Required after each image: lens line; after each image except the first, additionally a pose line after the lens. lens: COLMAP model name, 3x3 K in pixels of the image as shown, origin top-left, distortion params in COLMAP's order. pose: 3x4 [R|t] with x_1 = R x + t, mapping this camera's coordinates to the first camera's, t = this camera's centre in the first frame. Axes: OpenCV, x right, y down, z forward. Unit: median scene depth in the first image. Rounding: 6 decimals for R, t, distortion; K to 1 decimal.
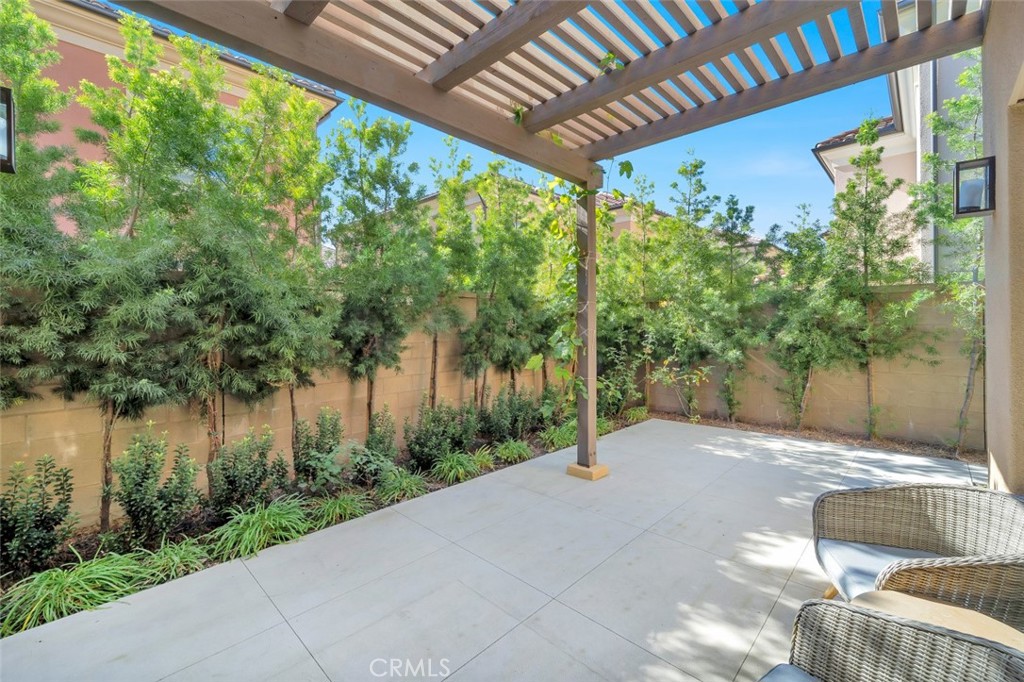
lens RADIAL K [[411.6, 0, 507.6], [0, 411.6, 320.5], [0, 0, 1]] dist [0.003457, -0.000812]
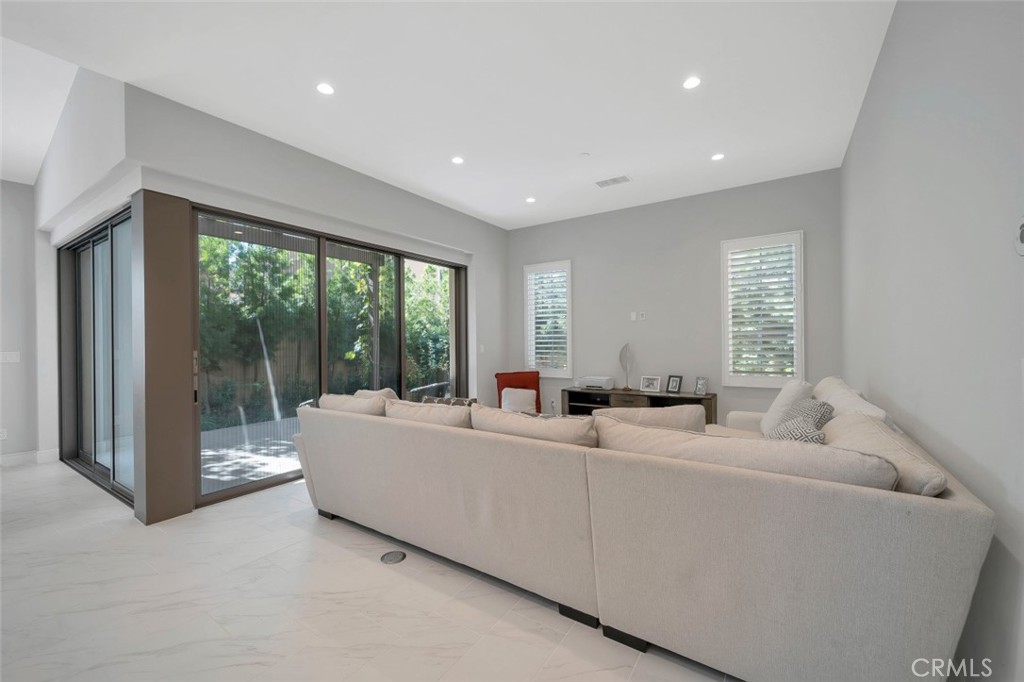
lens RADIAL K [[411.6, 0, 520.6], [0, 411.6, 341.5], [0, 0, 1]] dist [0.003457, -0.000812]
pose [[0.981720, -0.003956, 0.190292, 0.492555], [0.000473, 0.999832, 0.018348, 0.001345], [-0.190332, -0.017922, 0.981556, -1.053848]]
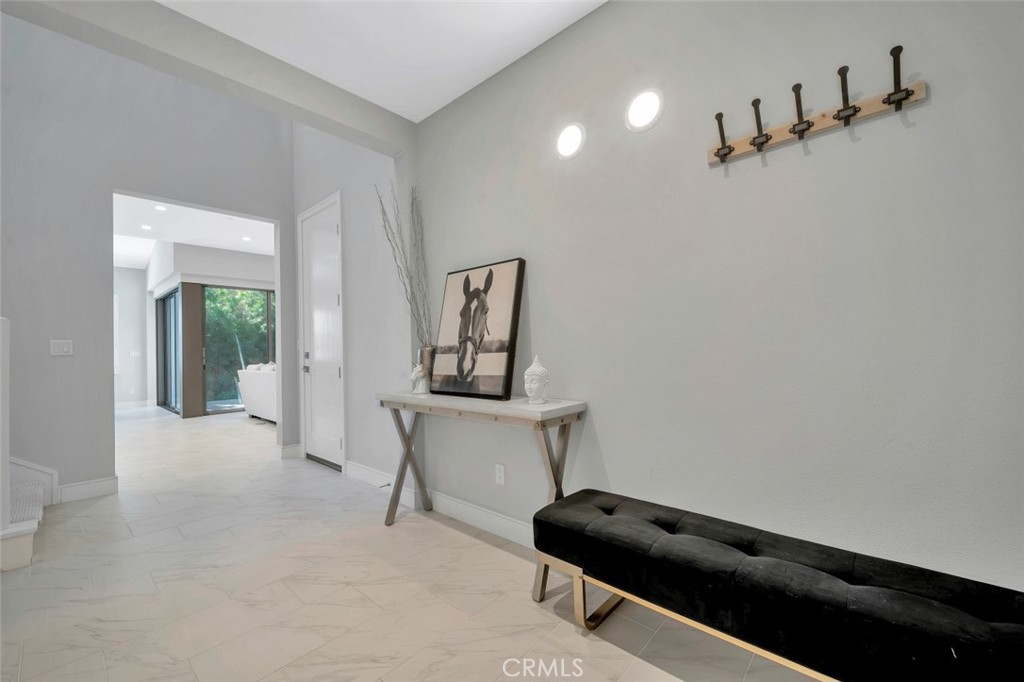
lens RADIAL K [[411.6, 0, 520.9], [0, 411.6, 345.2], [0, 0, 1]] dist [0.003457, -0.000812]
pose [[0.998862, -0.007373, 0.047131, 1.312135], [0.007135, 0.999961, 0.005208, 0.022542], [-0.047168, -0.004866, 0.998875, -2.008229]]
